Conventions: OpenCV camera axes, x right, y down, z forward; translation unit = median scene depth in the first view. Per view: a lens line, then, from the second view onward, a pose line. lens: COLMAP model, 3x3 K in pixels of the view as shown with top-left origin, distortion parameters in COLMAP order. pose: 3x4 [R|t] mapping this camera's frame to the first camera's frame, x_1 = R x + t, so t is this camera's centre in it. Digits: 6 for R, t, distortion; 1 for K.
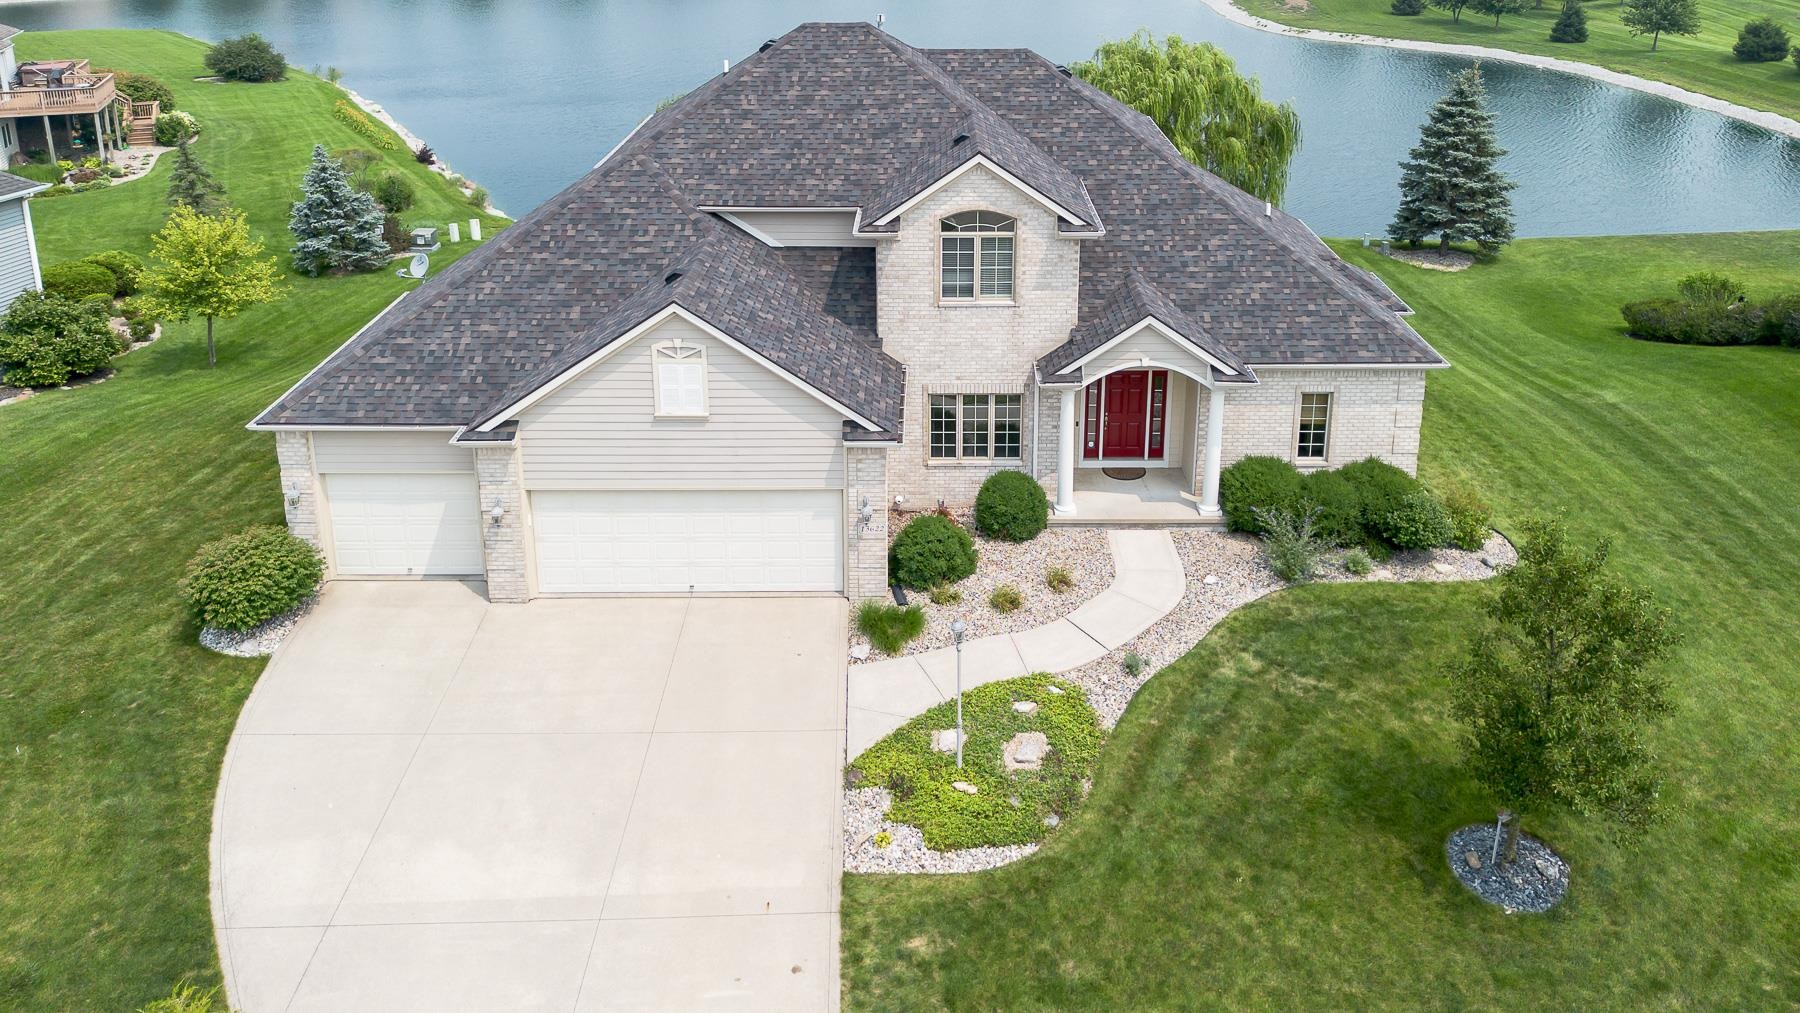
lens RADIAL K [[1302.6, 0, 921.4], [0, 1302.6, 241.8], [0, 0, 1]] dist [0.036129, -0.026241]
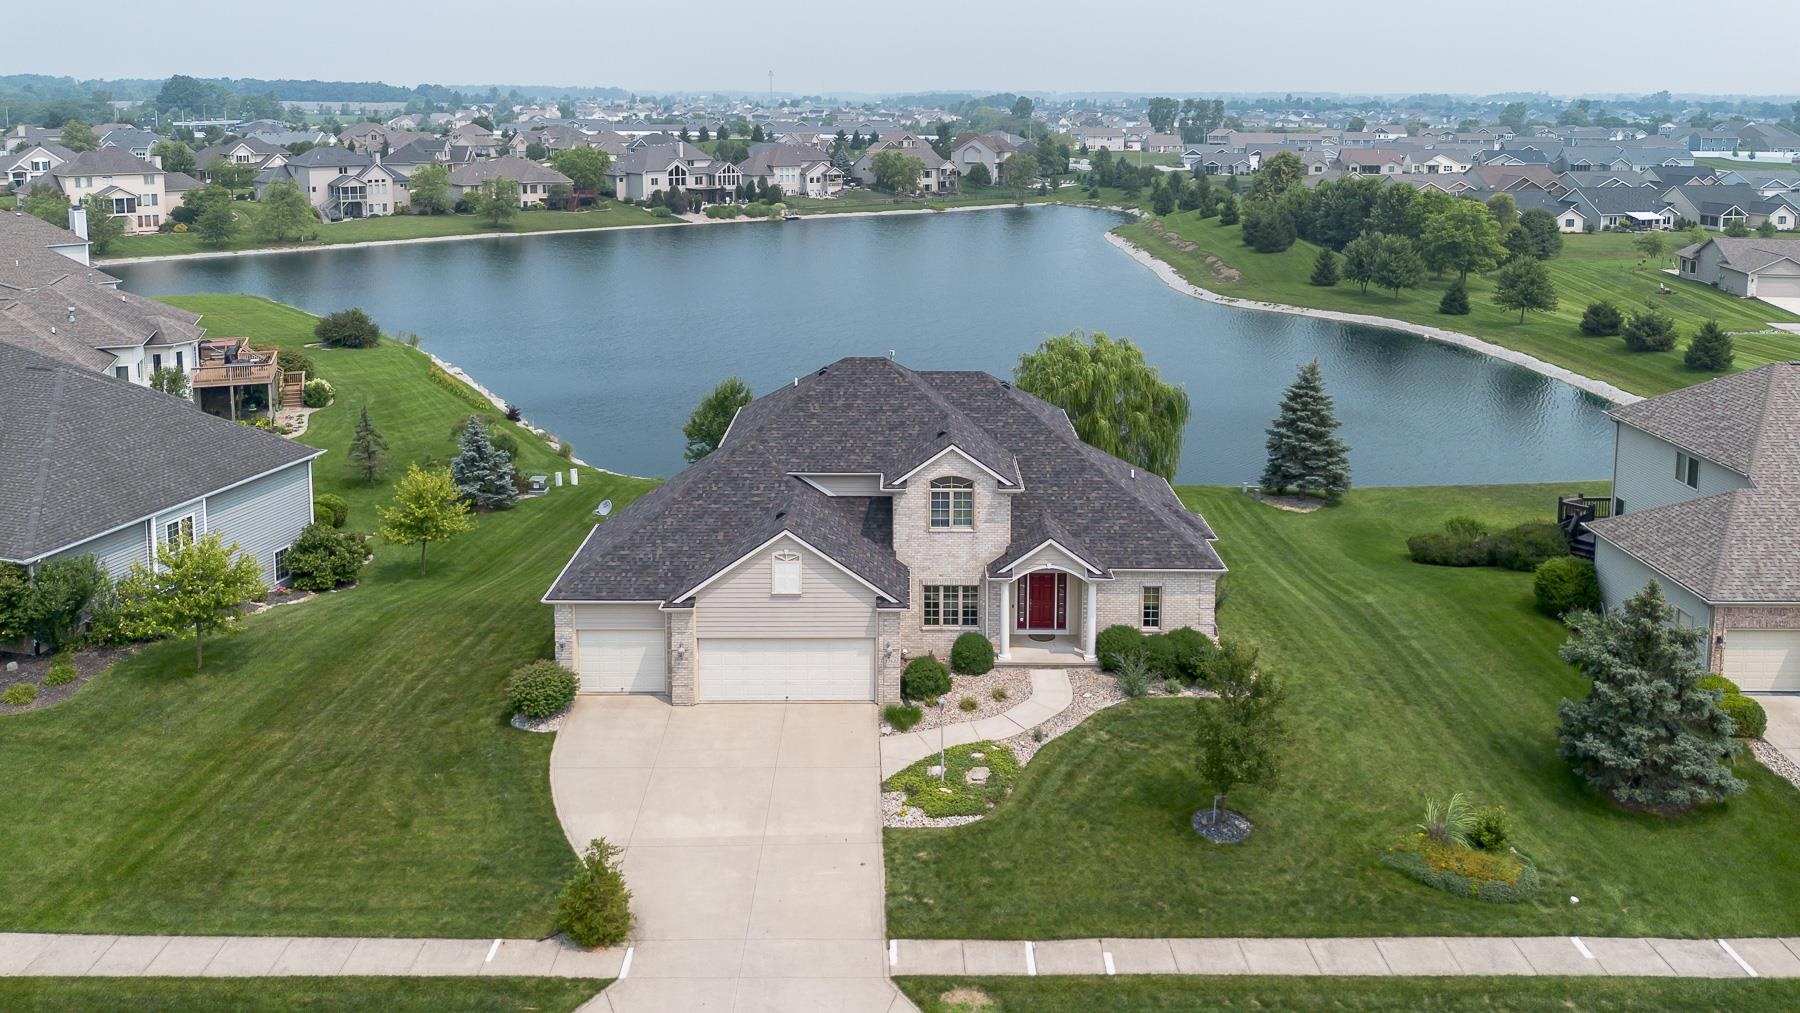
lens RADIAL K [[1302.6, 0, 921.4], [0, 1302.6, 241.8], [0, 0, 1]] dist [0.036129, -0.026241]
pose [[0.999821, 0.007935, 0.017202, -0.031968], [-0.004755, 0.984091, -0.177601, -0.023612], [-0.018338, 0.177487, 0.983952, -0.799717]]
